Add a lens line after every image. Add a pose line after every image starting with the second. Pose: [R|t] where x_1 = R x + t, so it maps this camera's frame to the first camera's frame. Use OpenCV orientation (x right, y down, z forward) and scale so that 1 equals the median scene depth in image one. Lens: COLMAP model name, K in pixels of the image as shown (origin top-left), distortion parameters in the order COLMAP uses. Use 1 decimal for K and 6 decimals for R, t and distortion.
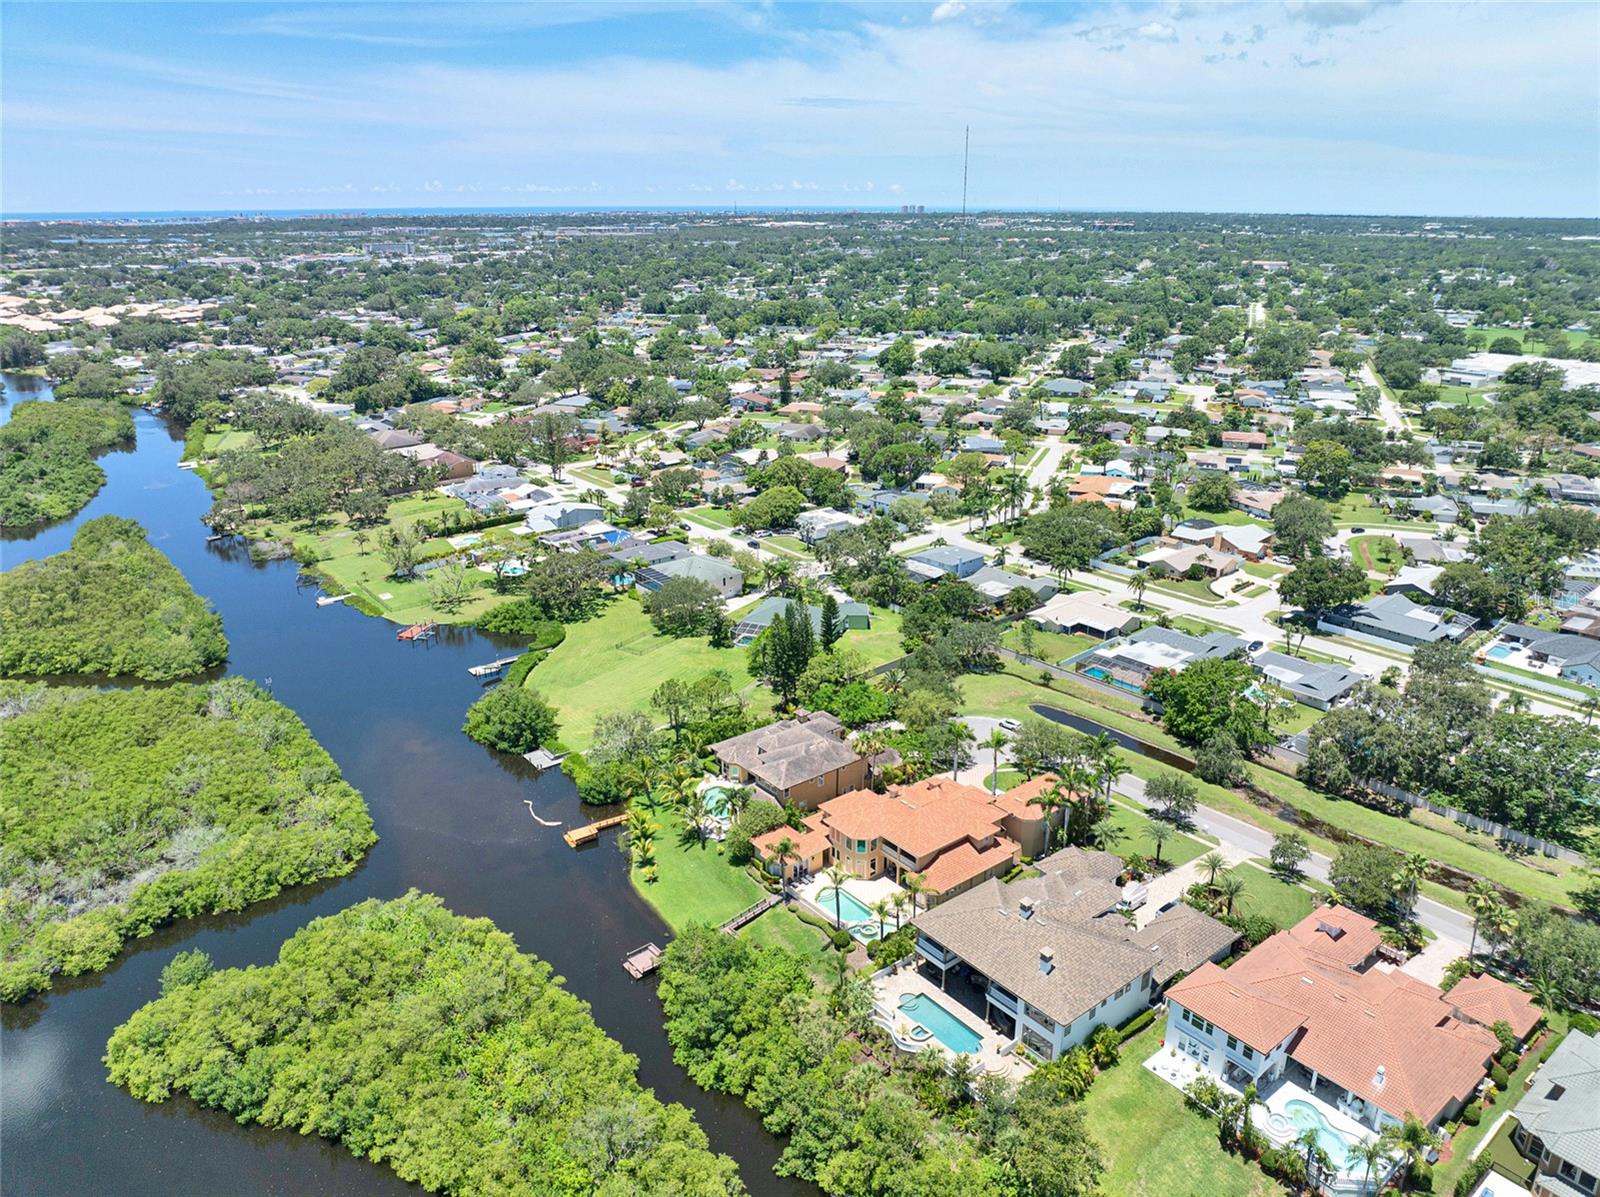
lens RADIAL K [[1124.3, 0, 805.6], [0, 1124.3, 595.6], [0, 0, 1]] dist [-0.040222, 0.005384]
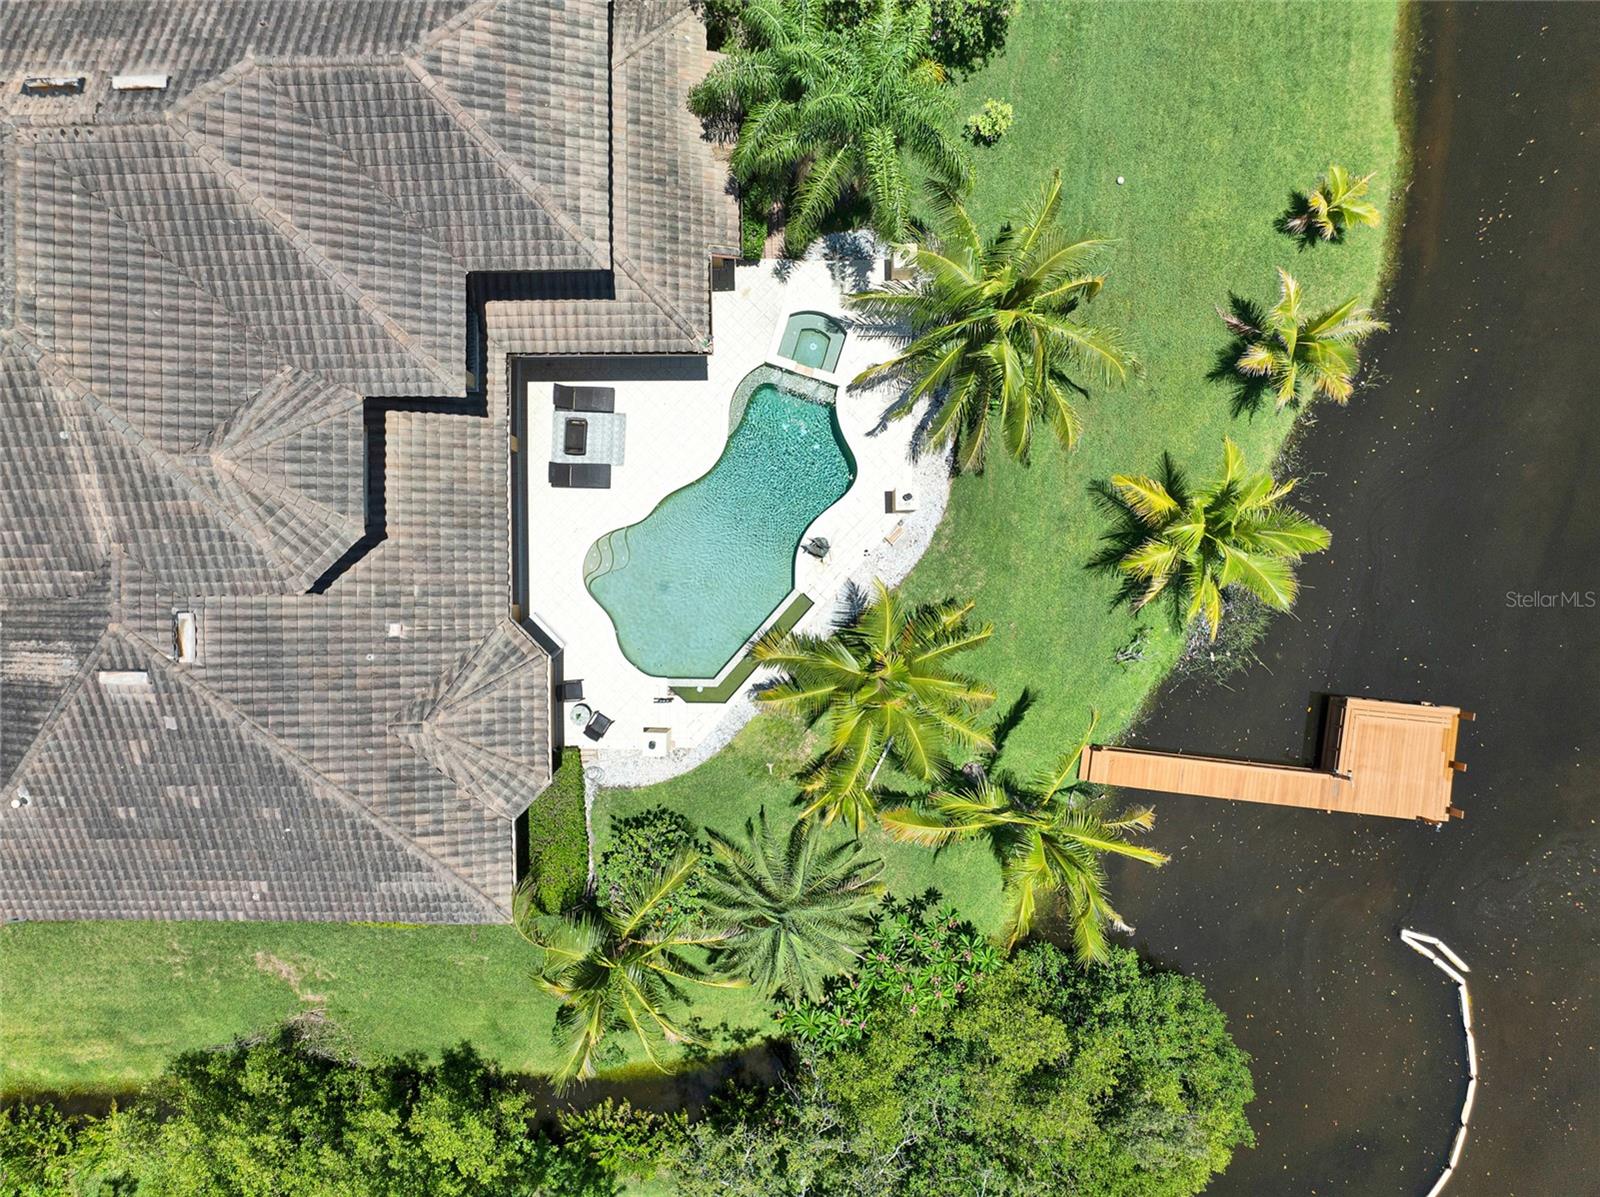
lens RADIAL K [[1124.3, 0, 805.6], [0, 1124.3, 595.6], [0, 0, 1]] dist [-0.040222, 0.005384]
pose [[-0.788750, -0.614661, 0.008124, -0.068722], [0.211762, -0.259284, 0.942300, 0.005324], [-0.577088, 0.744959, 0.334672, 0.673413]]
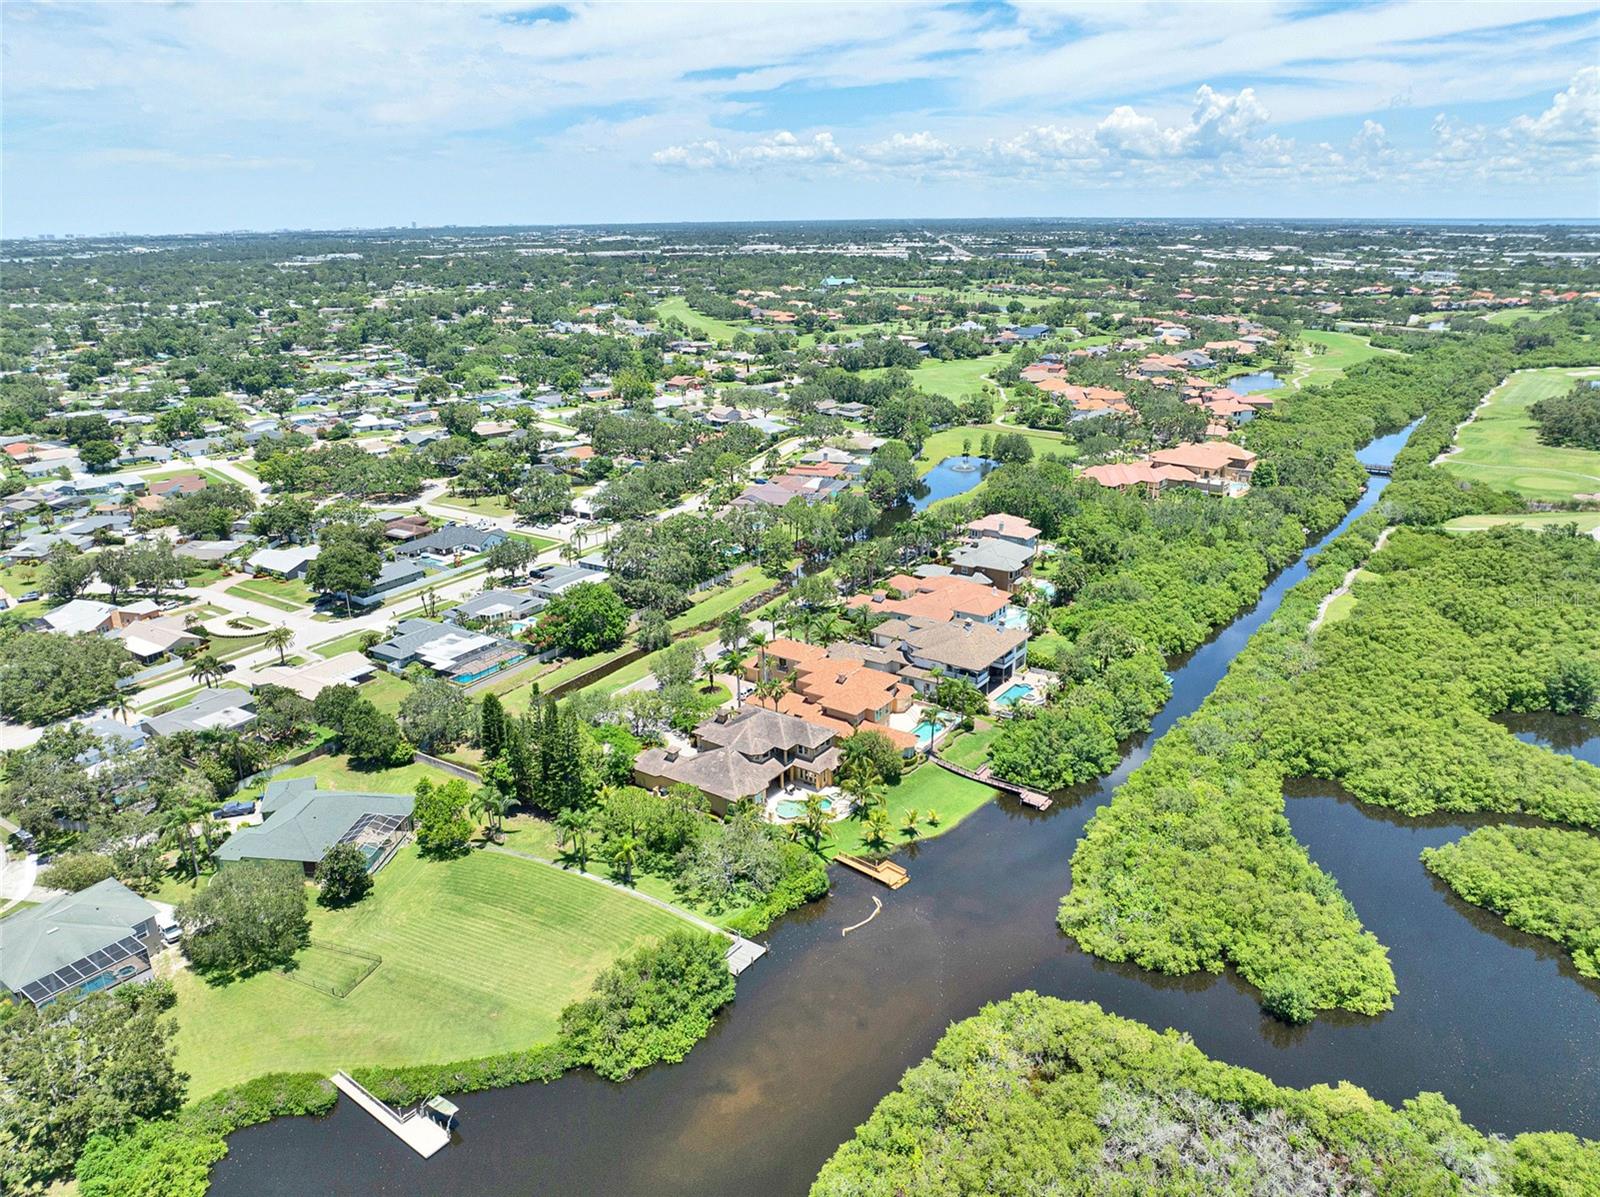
lens RADIAL K [[1132.6, 0, 806.4], [0, 1132.6, 592.1], [0, 0, 1]] dist [-0.062518, 0.035609]
pose [[-0.283943, -0.301549, 0.910189, -0.684369], [0.325481, 0.862583, 0.387315, -0.274013], [-0.901908, 0.406225, -0.146776, 0.767838]]
